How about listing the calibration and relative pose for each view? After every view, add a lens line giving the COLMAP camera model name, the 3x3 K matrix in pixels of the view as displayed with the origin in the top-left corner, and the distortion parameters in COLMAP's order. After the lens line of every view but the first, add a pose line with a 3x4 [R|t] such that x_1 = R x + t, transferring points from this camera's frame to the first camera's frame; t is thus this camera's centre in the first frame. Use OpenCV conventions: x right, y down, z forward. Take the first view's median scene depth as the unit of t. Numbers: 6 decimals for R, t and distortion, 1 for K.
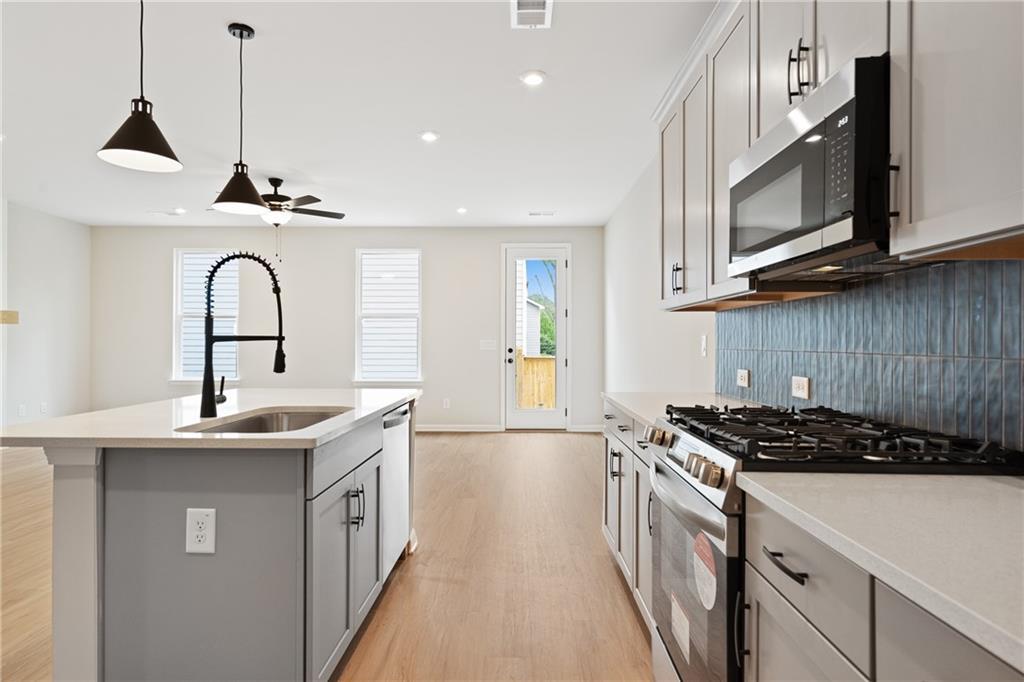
lens RADIAL K [[579.8, 0, 512.0], [0, 579.8, 341.0], [0, 0, 1]] dist [0.002216, 0.000767]
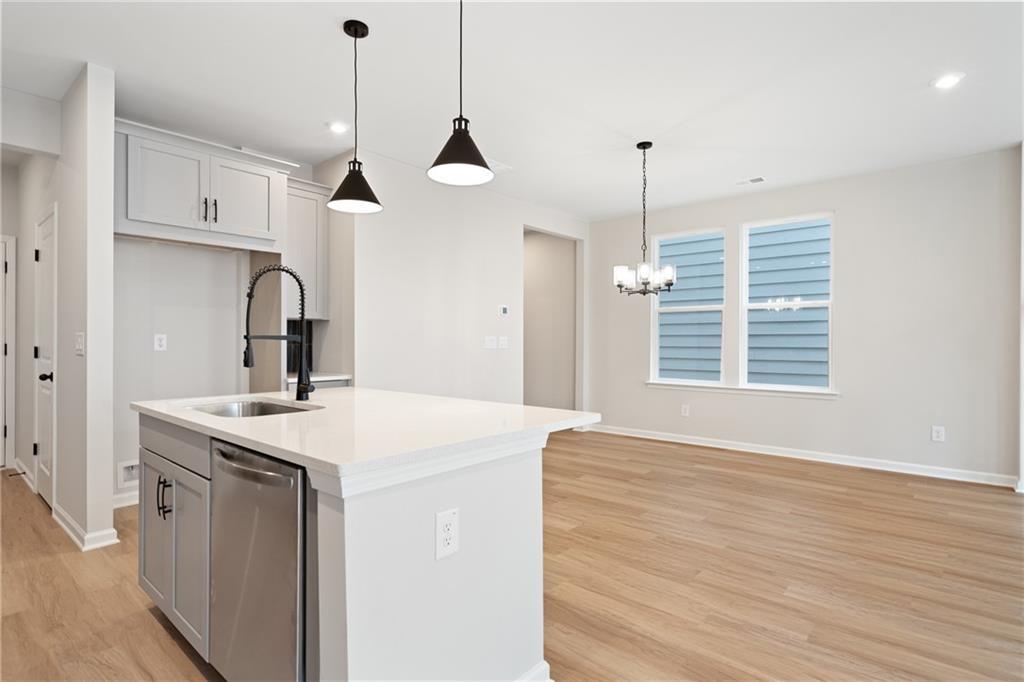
lens RADIAL K [[521.3, 0, 512.0], [0, 521.3, 341.0], [0, 0, 1]] dist [0.001691, 0.000629]
pose [[-0.641555, -0.004098, -0.767066, 0.041272], [-0.000976, 0.999989, -0.004526, 0.005532], [0.767076, -0.002155, -0.641553, 1.532925]]
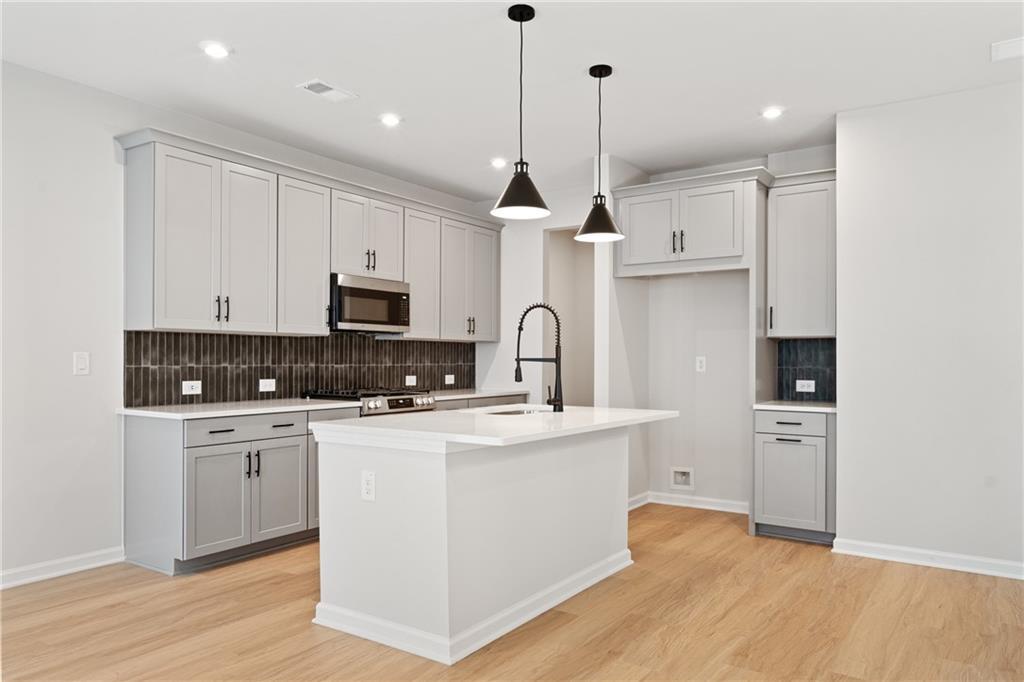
lens RADIAL K [[708.8, 0, 509.1], [0, 708.8, 357.8], [0, 0, 1]] dist [0.001645, 0.001475]
pose [[-0.834212, -0.005540, 0.551415, -1.060411], [-0.009615, 0.999944, -0.004500, 0.000194], [-0.551359, -0.009056, -0.834219, 1.931307]]
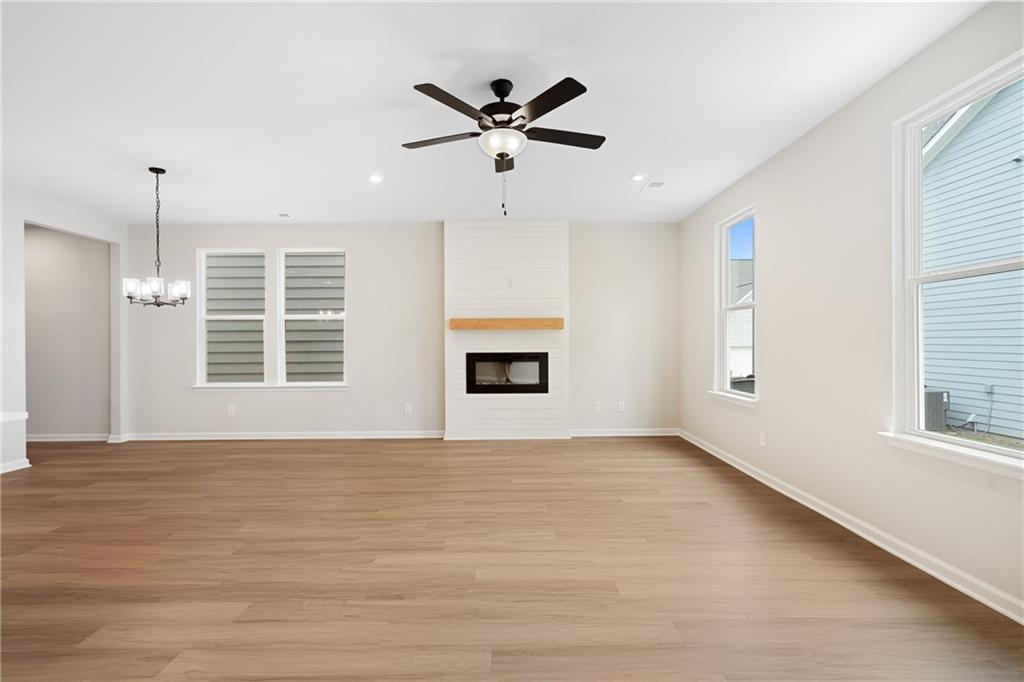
lens RADIAL K [[501.5, 0, 512.3], [0, 501.5, 343.5], [0, 0, 1]] dist [0.000712, 0.000771]
pose [[0.021891, -0.003860, -0.999753, 0.247638], [0.011905, 0.999923, -0.003600, 0.001962], [0.999689, -0.011824, 0.021935, 1.927607]]
